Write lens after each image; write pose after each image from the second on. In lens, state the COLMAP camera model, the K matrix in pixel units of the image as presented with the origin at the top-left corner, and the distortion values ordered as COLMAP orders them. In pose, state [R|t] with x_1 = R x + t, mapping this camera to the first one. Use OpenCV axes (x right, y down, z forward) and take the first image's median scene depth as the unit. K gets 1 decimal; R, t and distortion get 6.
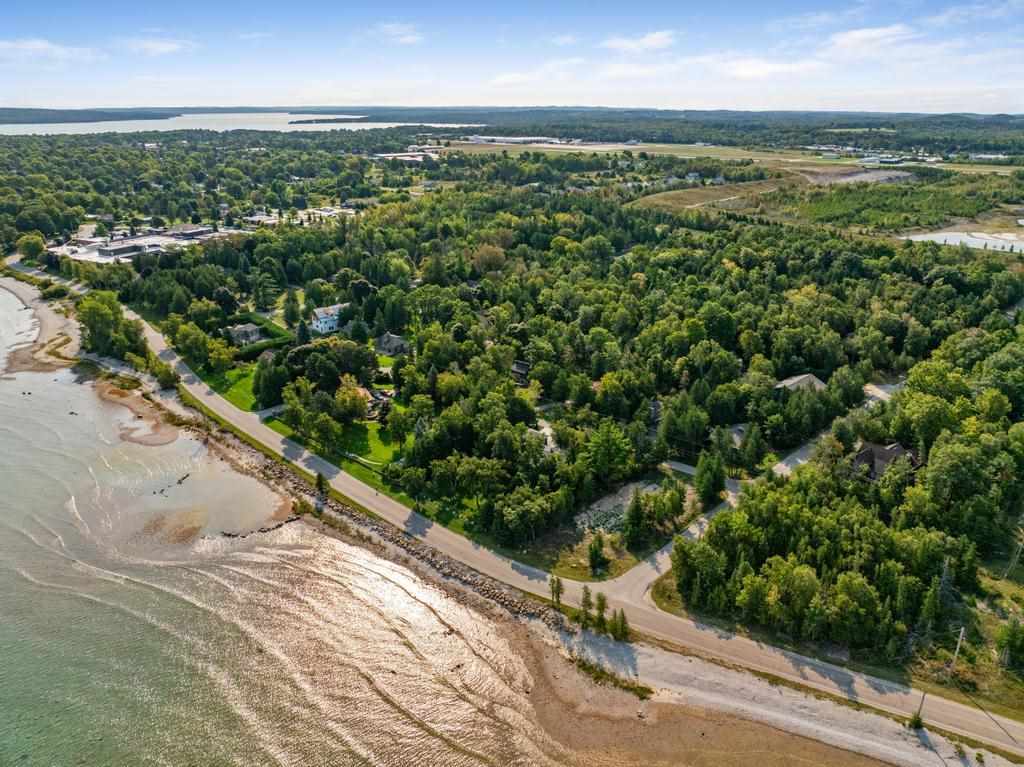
lens RADIAL K [[713.4, 0, 512.0], [0, 713.4, 383.5], [0, 0, 1]] dist [0.025574, -0.000092]
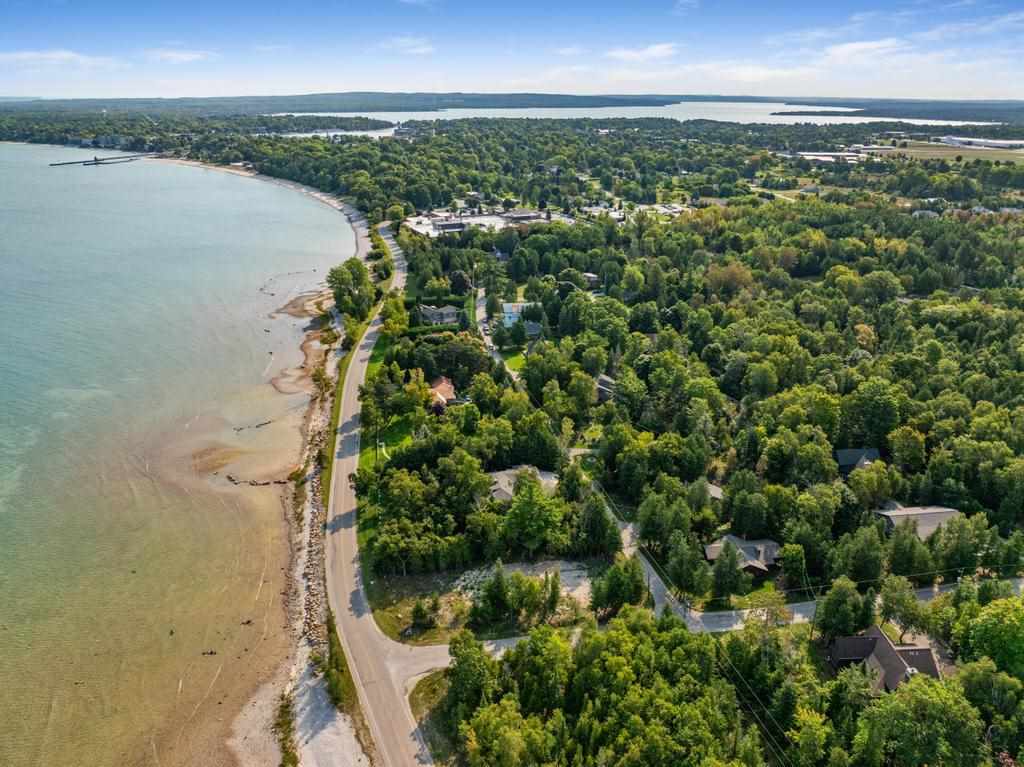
lens RADIAL K [[720.8, 0, 512.0], [0, 720.8, 383.5], [0, 0, 1]] dist [0.061239, 0.001002]
pose [[0.841764, 0.228321, -0.489186, 0.563148], [-0.226416, 0.971924, 0.064029, -0.123507], [0.490071, 0.056862, 0.869826, 0.206140]]
